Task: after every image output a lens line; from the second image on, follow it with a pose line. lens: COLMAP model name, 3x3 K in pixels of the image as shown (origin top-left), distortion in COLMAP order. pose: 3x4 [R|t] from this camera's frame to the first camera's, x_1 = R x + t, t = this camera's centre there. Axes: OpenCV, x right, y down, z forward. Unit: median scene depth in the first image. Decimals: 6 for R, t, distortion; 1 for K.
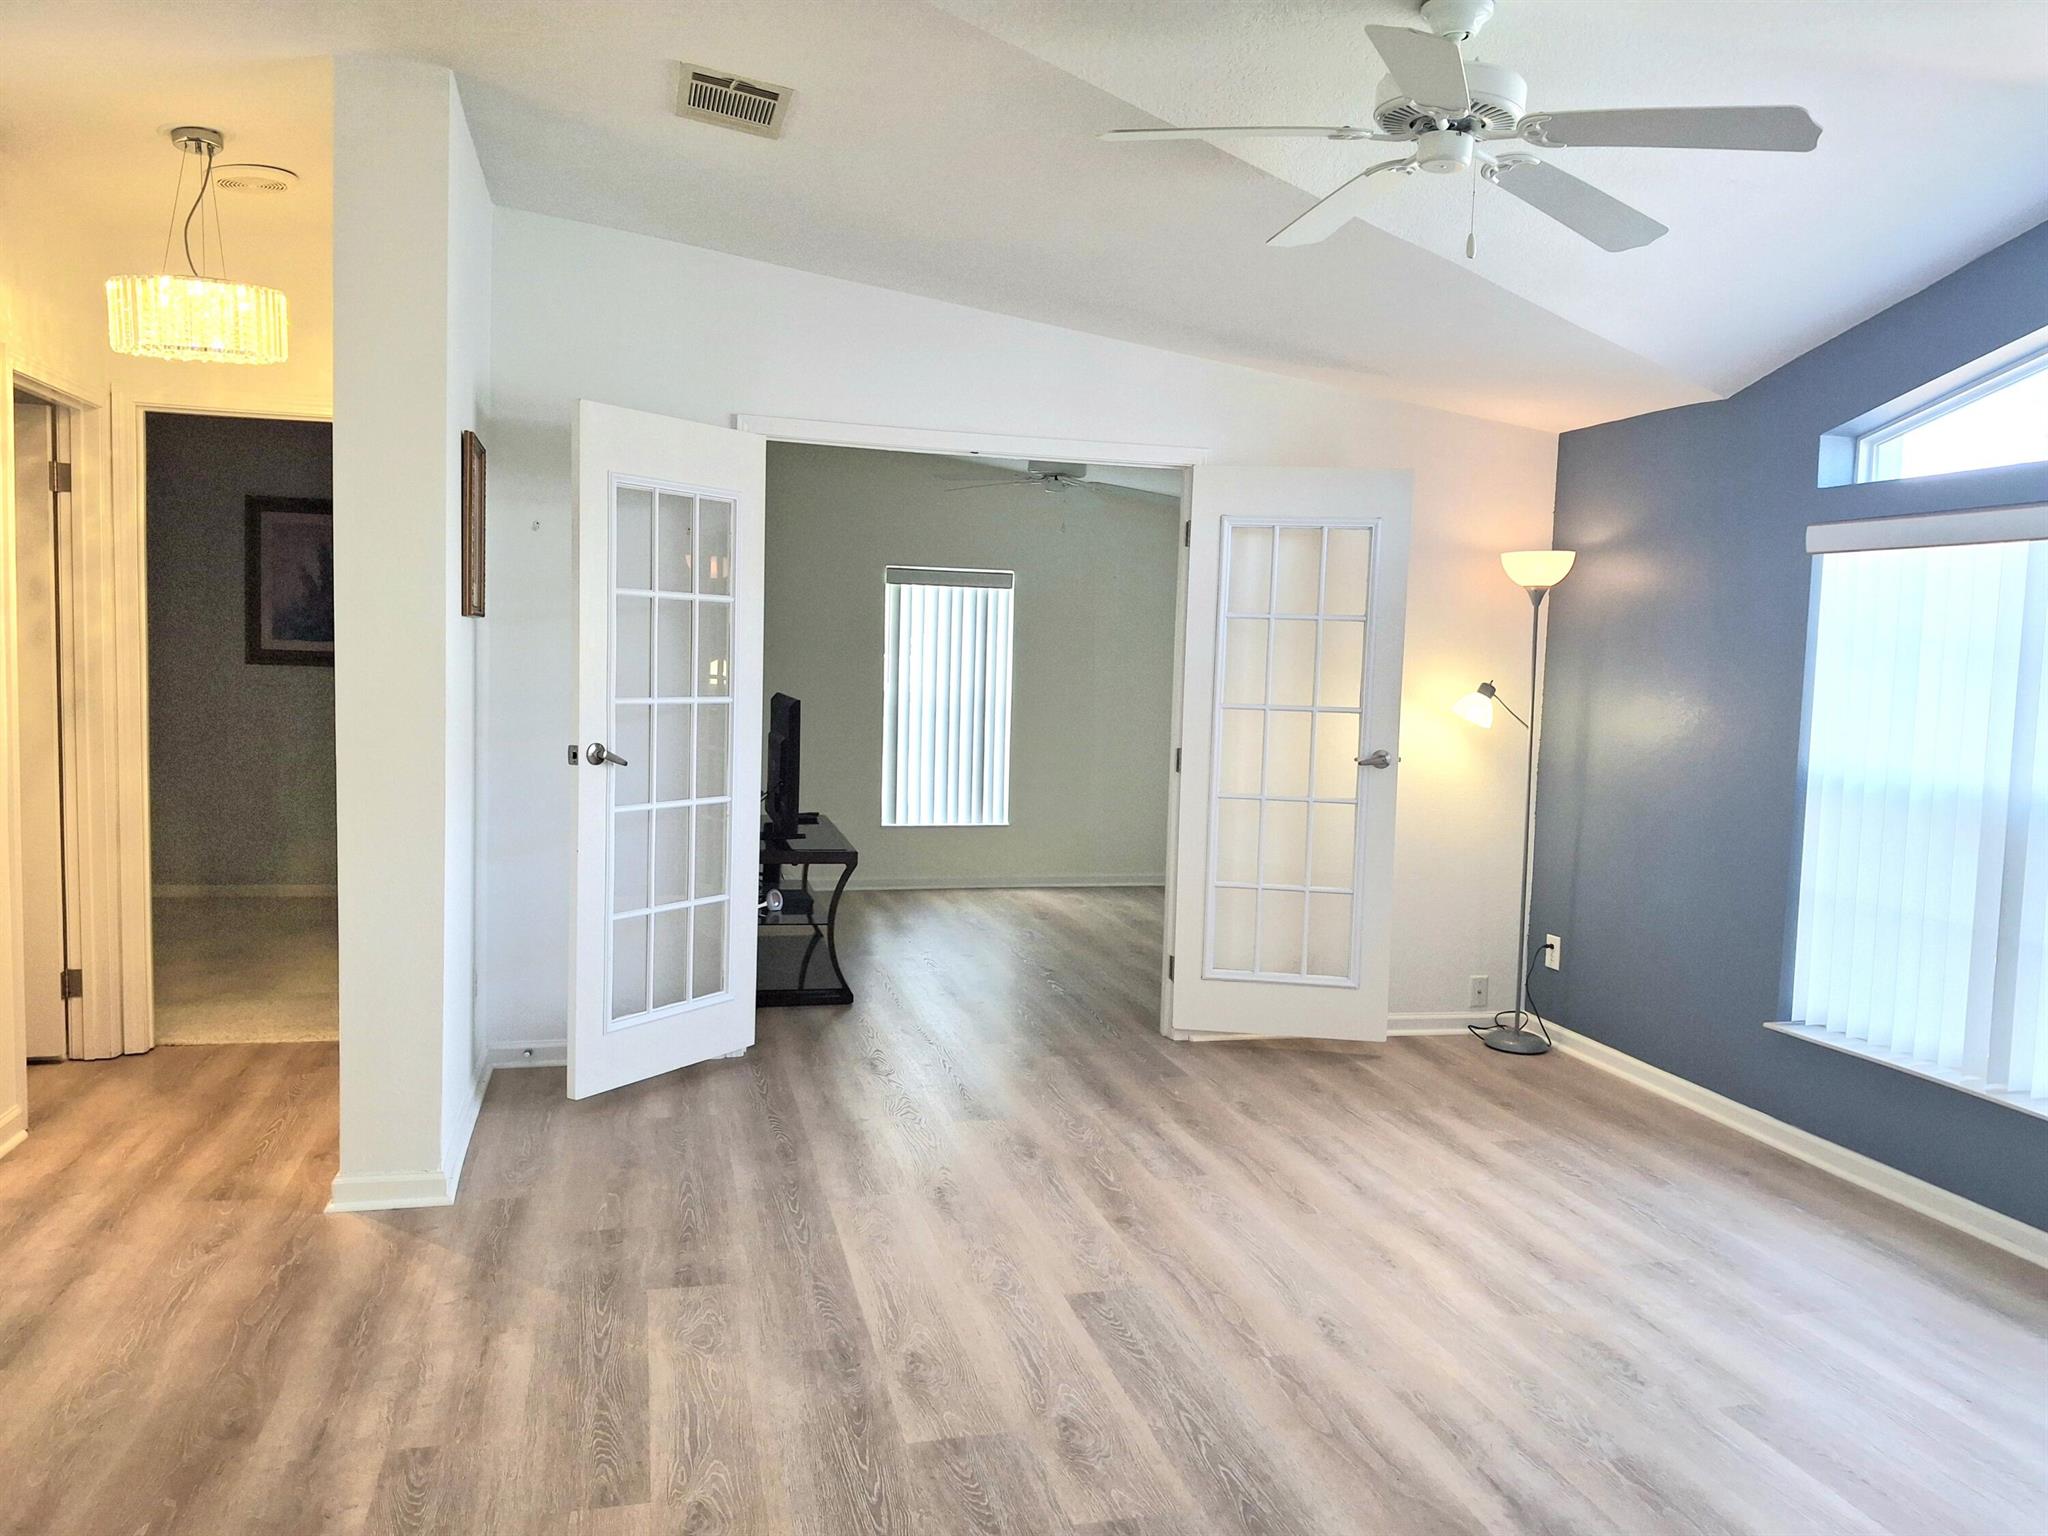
lens RADIAL K [[1510.0, 0, 1024.0], [0, 1510.0, 768.0], [0, 0, 1]] dist [-0.014114, -0.005406]
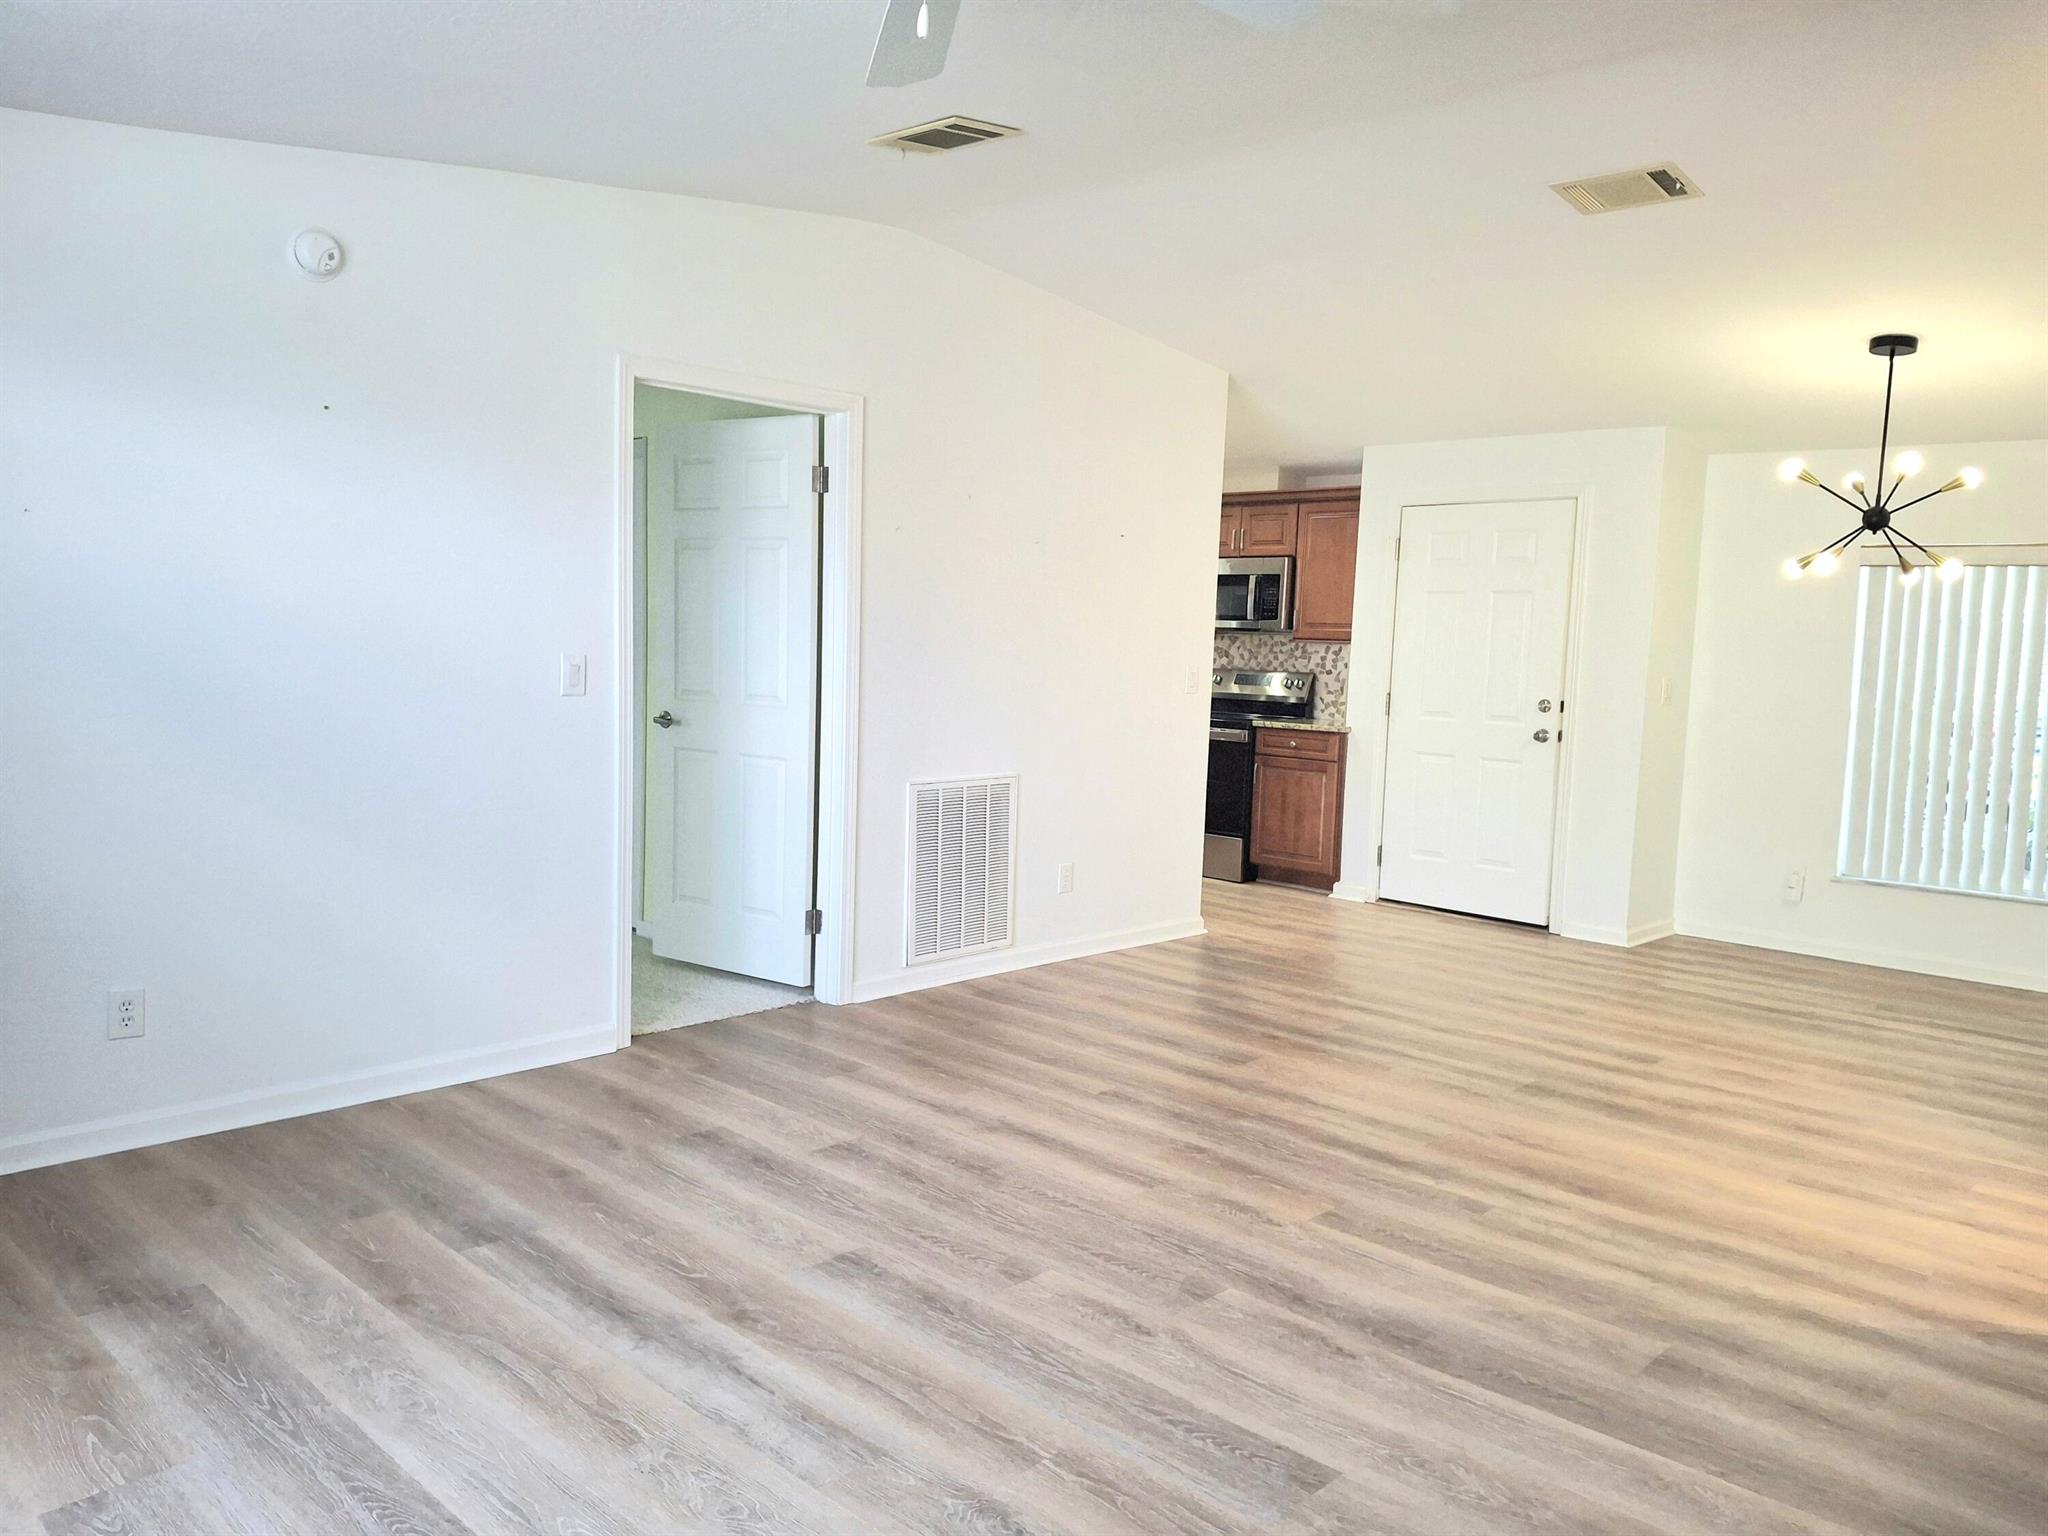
lens RADIAL K [[1493.9, 0, 1049.9], [0, 1493.9, 776.8], [0, 0, 1]] dist [0.195599, -0.401374]
pose [[-0.840761, -0.006963, -0.541362, 0.437215], [-0.098300, 0.985261, 0.139992, -0.064540], [0.532409, 0.170916, -0.829053, 1.164538]]
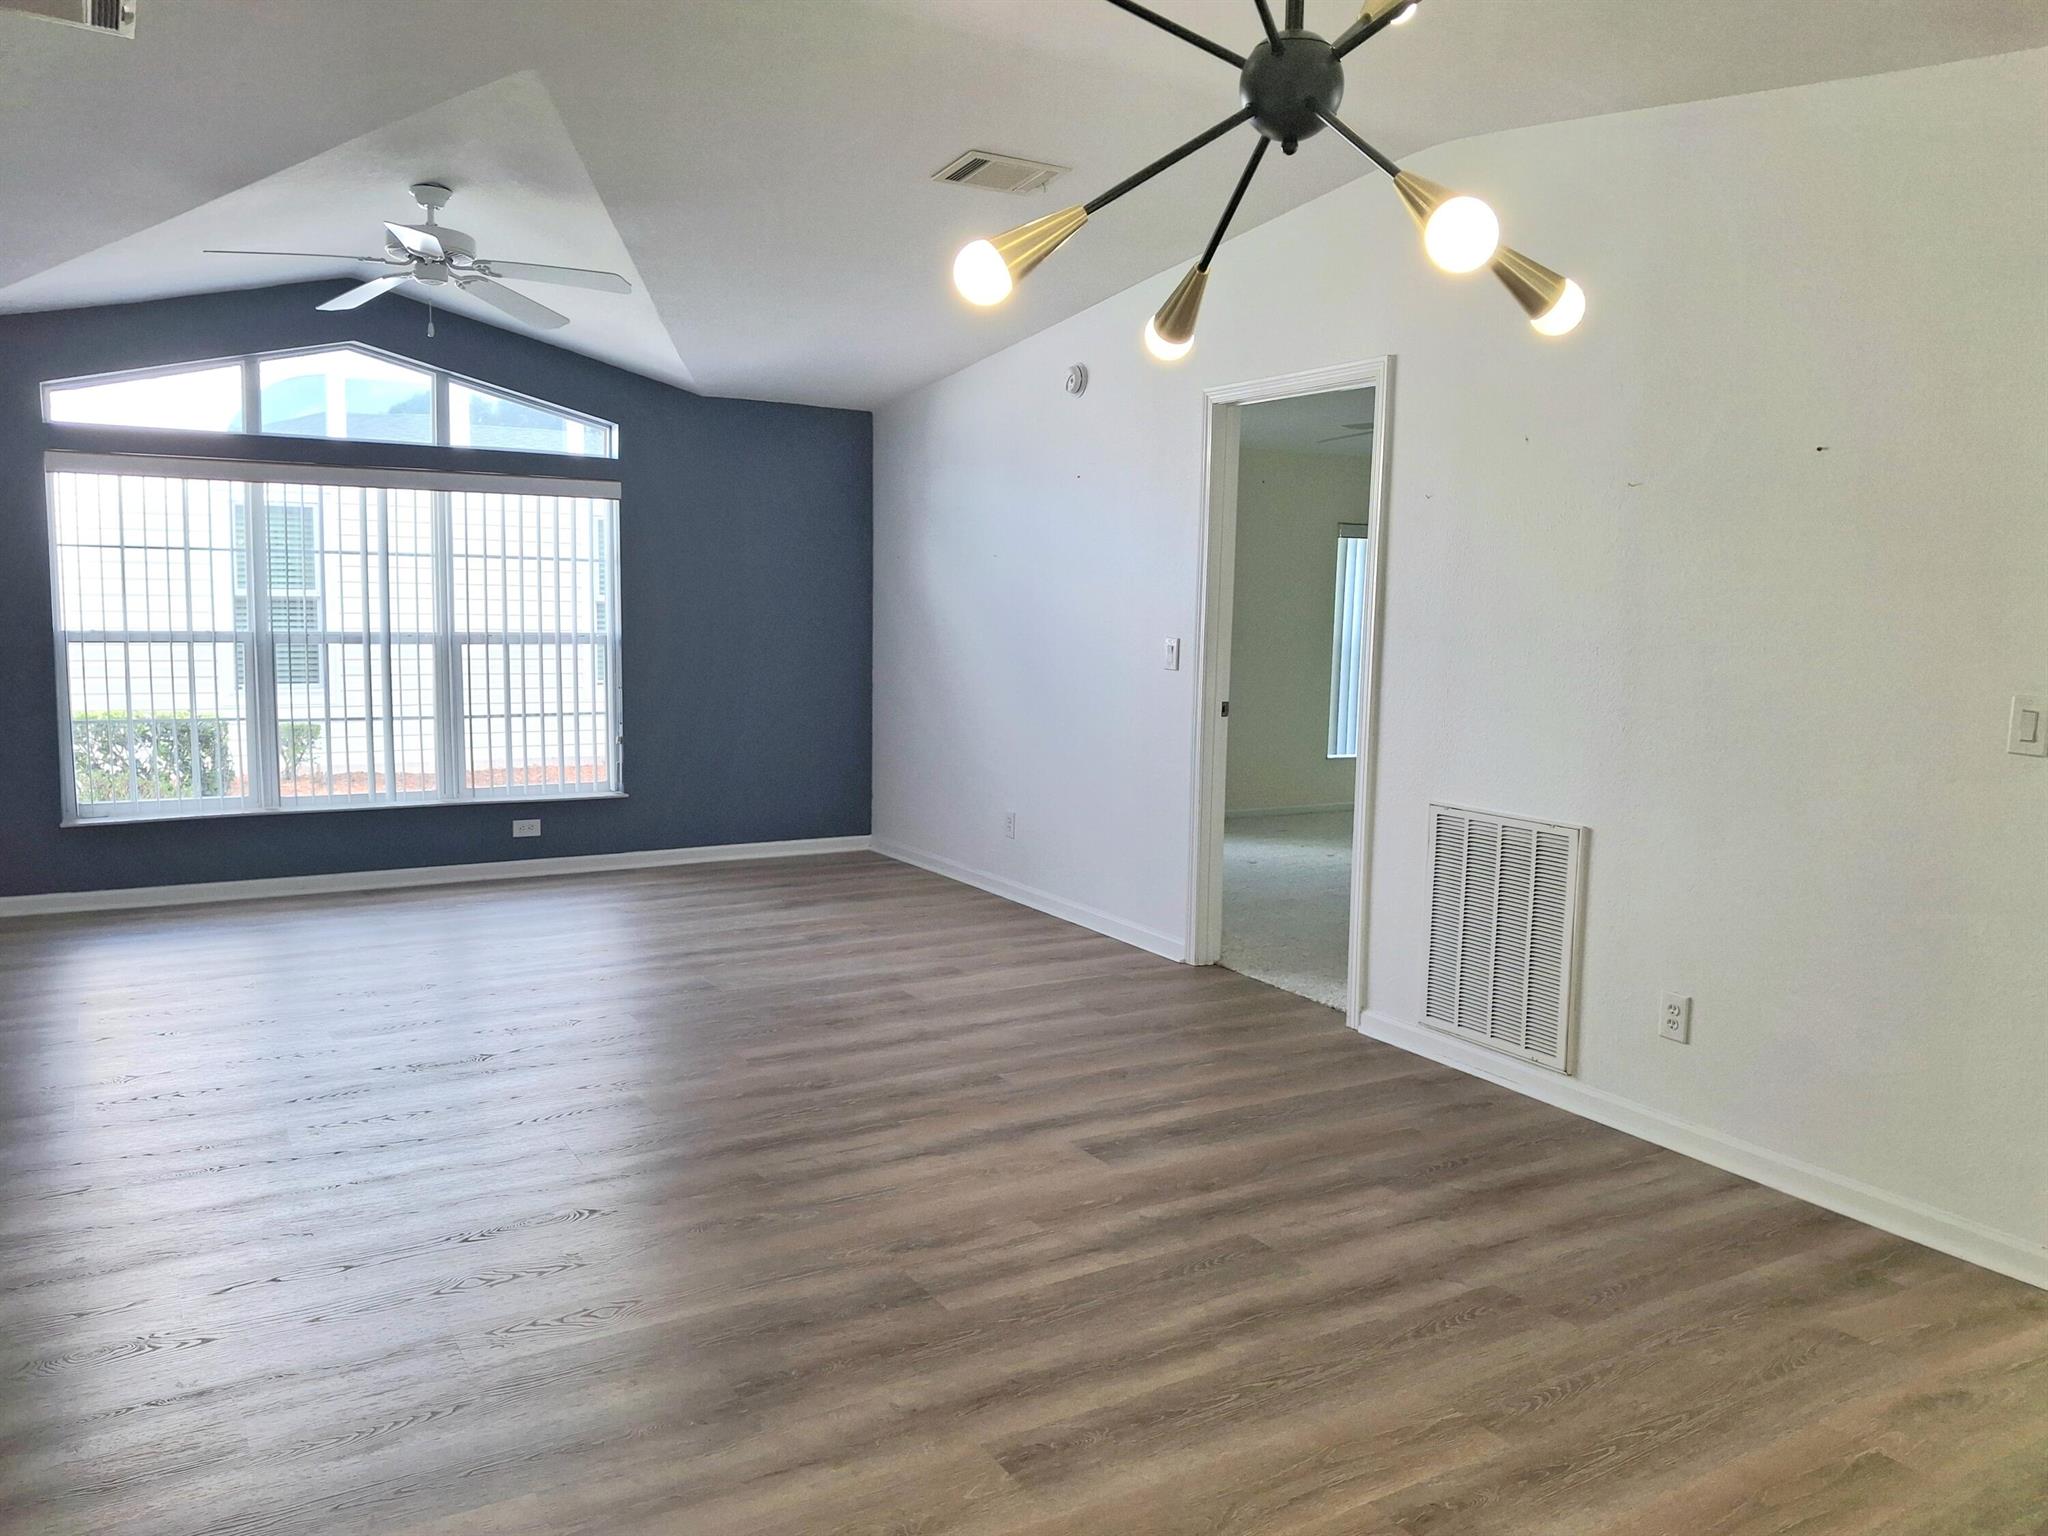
lens RADIAL K [[1512.6, 0, 1038.4], [0, 1512.6, 774.3], [0, 0, 1]] dist [0.098060, -0.208224]
pose [[-0.291662, -0.152366, 0.944308, -1.128527], [0.036195, 0.984766, 0.170074, -0.079960], [-0.955836, 0.083783, -0.281704, 0.590396]]
